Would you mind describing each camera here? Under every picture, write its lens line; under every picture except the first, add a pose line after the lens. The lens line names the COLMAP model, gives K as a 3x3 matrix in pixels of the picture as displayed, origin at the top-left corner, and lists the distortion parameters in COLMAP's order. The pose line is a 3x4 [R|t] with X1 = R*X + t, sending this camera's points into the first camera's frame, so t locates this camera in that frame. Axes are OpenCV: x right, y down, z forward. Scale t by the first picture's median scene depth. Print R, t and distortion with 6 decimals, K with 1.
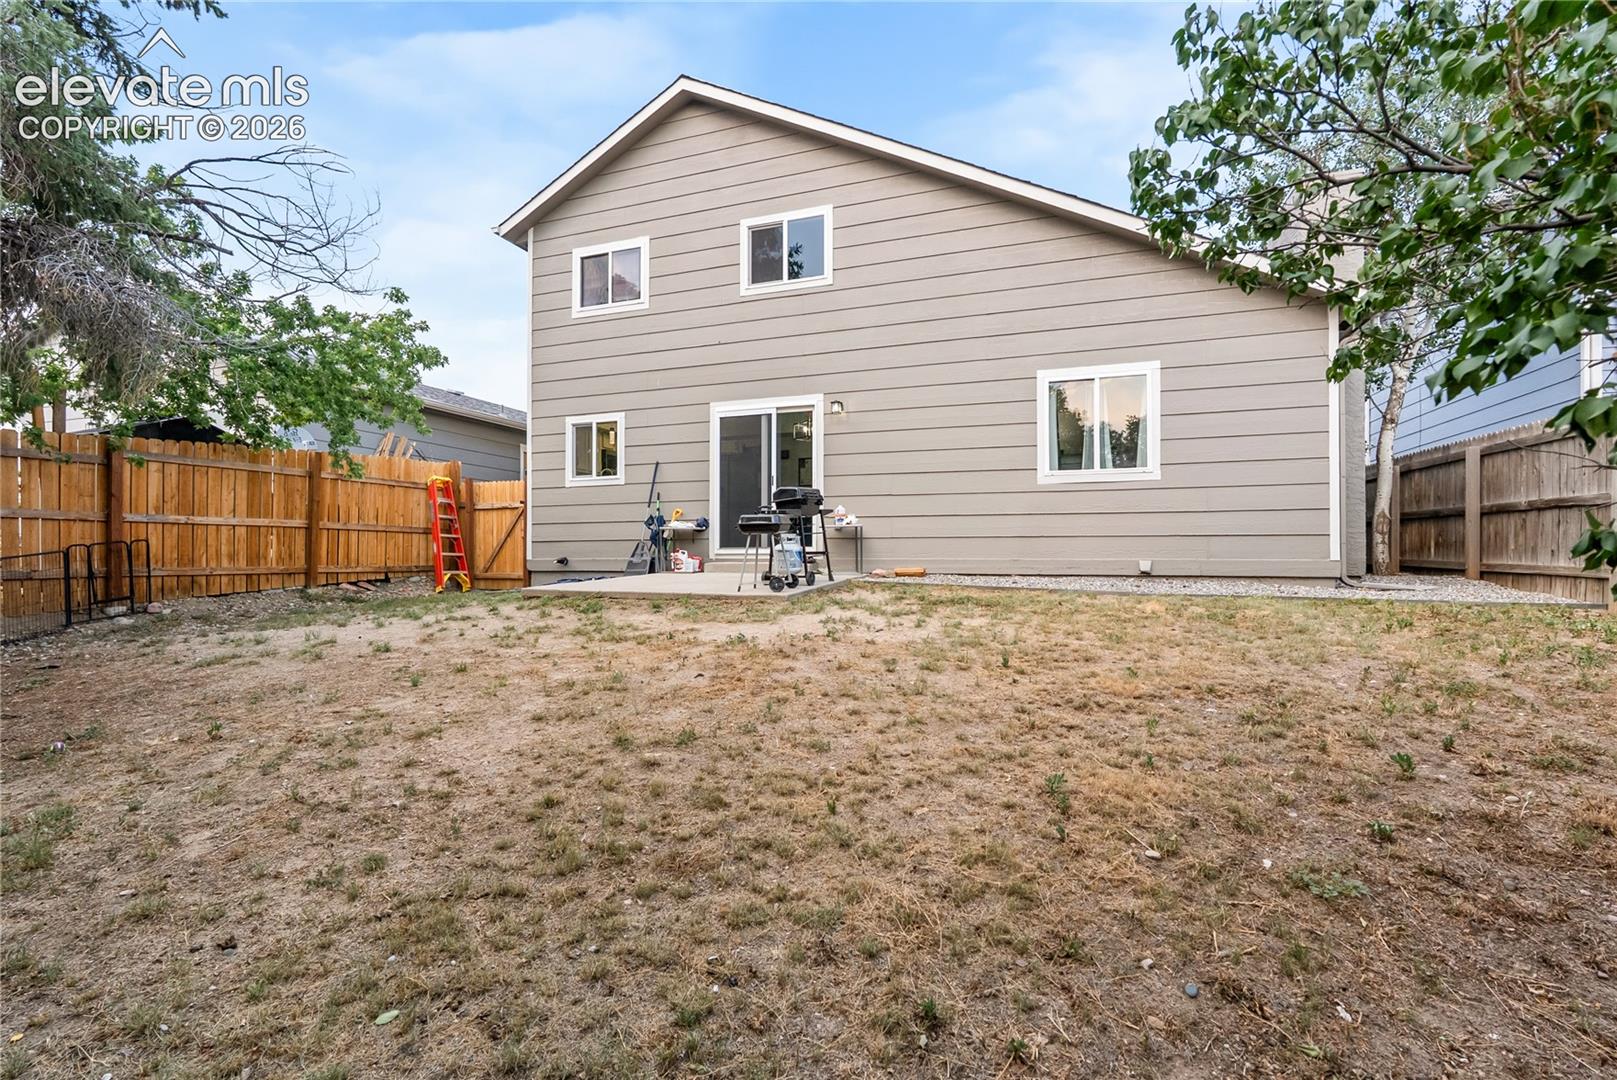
lens RADIAL K [[713.9, 0, 808.5], [0, 713.9, 540.0], [0, 0, 1]] dist [-0.000375, -0.000088]
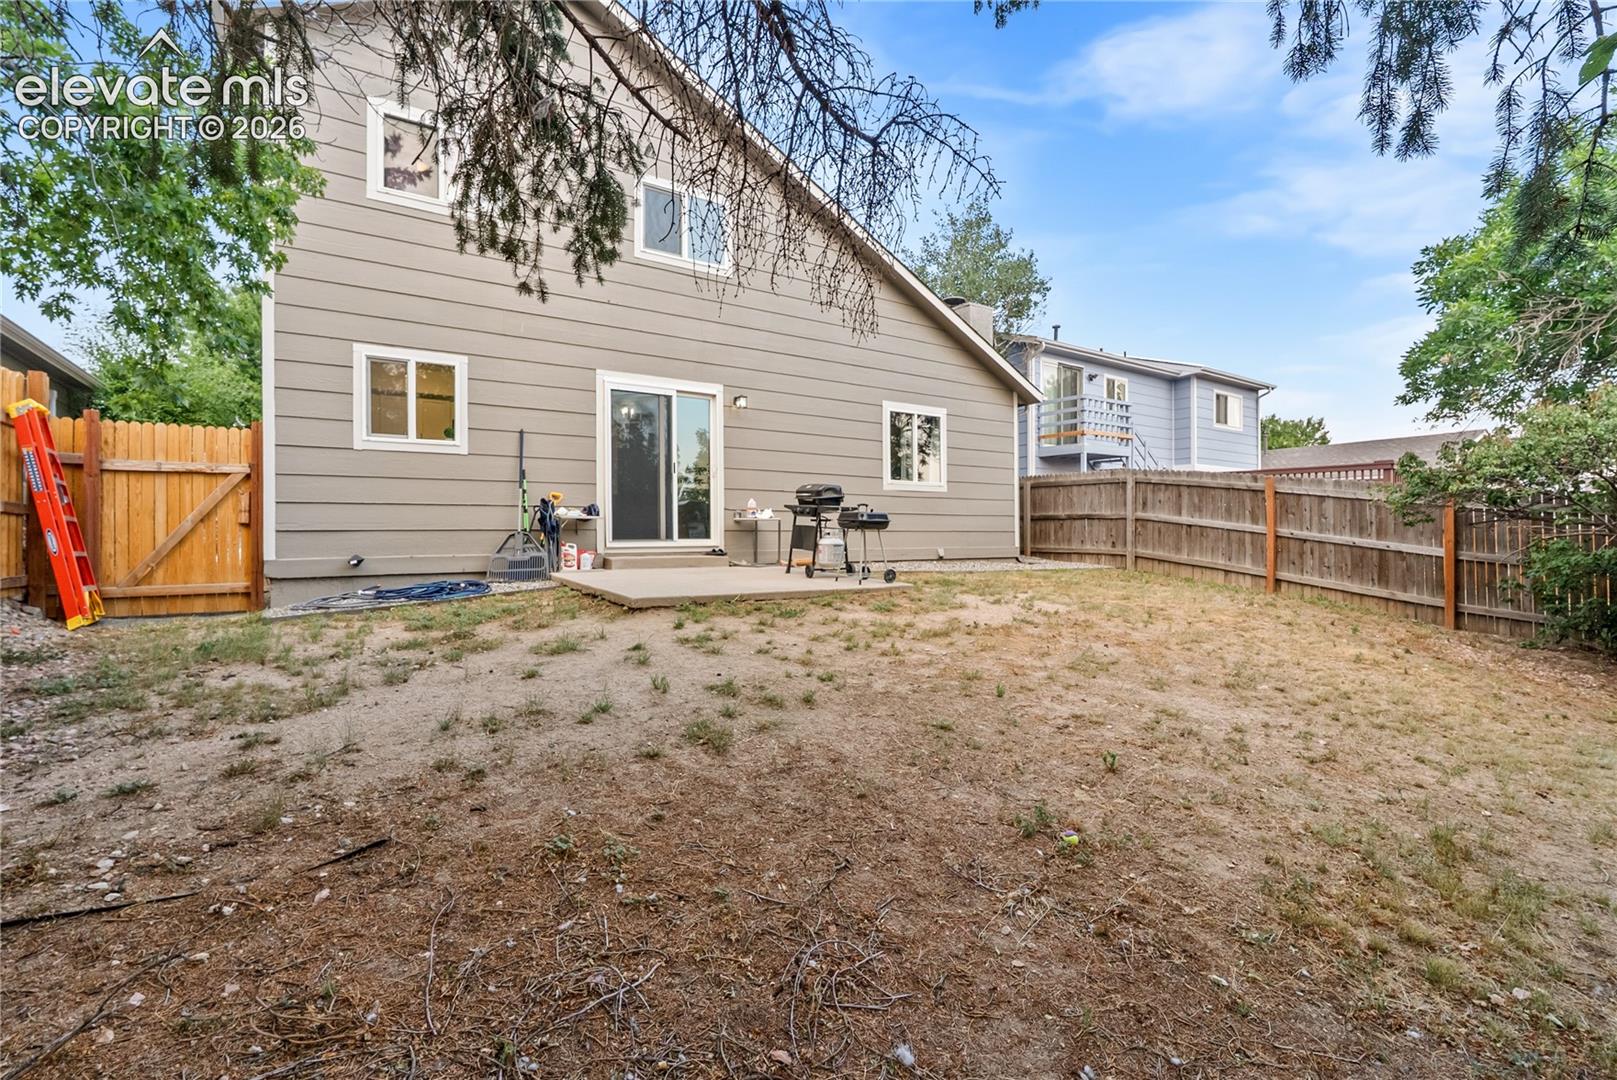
lens RADIAL K [[713.9, 0, 808.5], [0, 713.9, 540.0], [0, 0, 1]] dist [-0.000375, -0.000088]
pose [[0.610304, -0.008232, 0.792125, -0.663403], [-0.021413, 0.999409, 0.026884, -0.016989], [-0.791878, -0.033369, 0.609767, 0.275184]]
